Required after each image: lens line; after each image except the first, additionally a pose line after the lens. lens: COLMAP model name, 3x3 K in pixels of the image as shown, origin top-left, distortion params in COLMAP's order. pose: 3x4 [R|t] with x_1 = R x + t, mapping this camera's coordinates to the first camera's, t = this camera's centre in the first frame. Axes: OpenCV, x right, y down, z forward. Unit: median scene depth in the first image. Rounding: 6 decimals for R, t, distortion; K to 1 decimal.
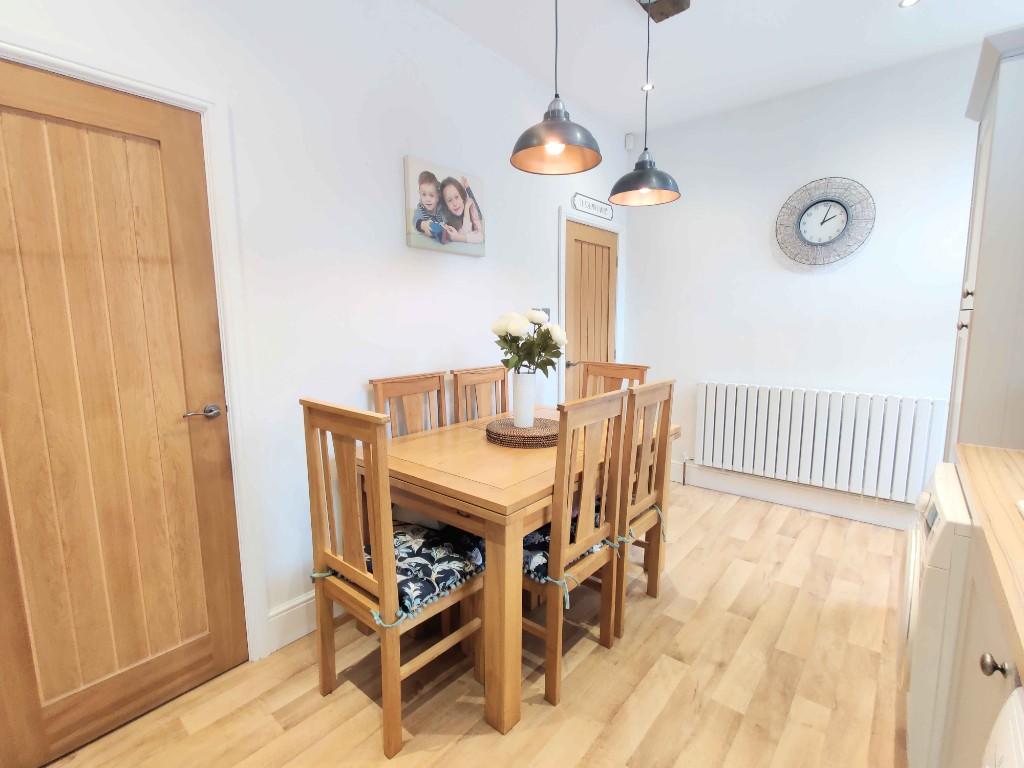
lens RADIAL K [[474.3, 0, 505.0], [0, 474.3, 378.1], [0, 0, 1]] dist [-0.001119, -0.003432]
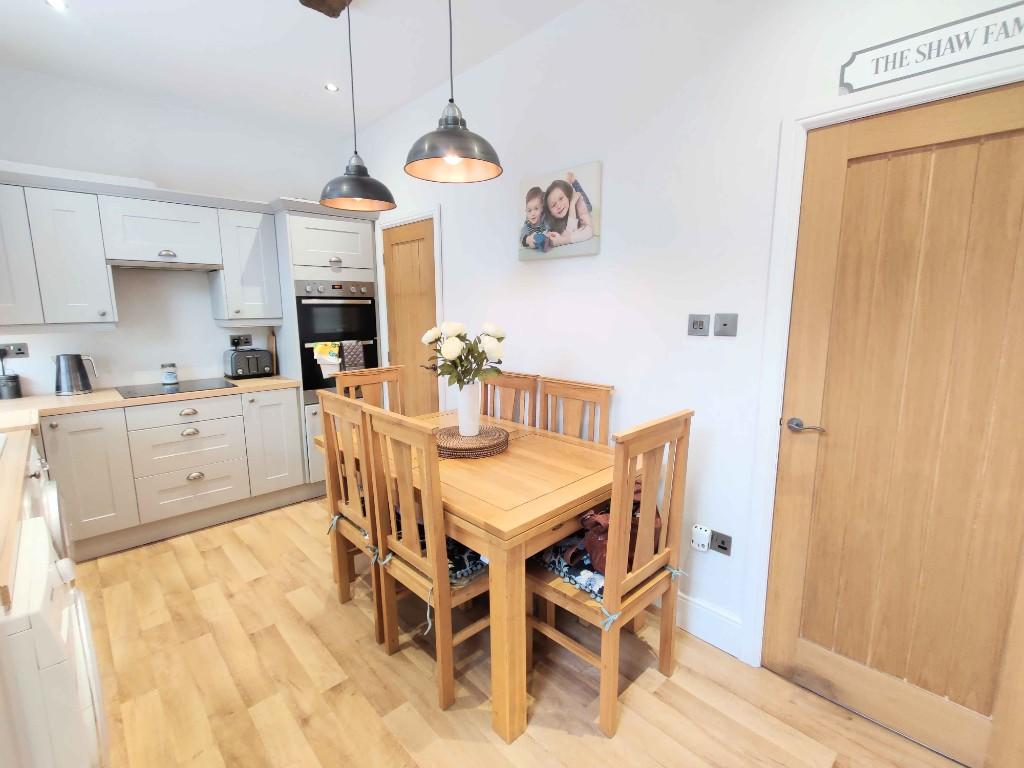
lens RADIAL K [[474.3, 0, 504.8], [0, 474.3, 390.2], [0, 0, 1]] dist [-0.001119, -0.003432]
pose [[-0.111032, 0.152376, -0.982066, 0.967253], [-0.139131, 0.976061, 0.167175, -0.158082], [0.984030, 0.155197, -0.087174, 1.097759]]
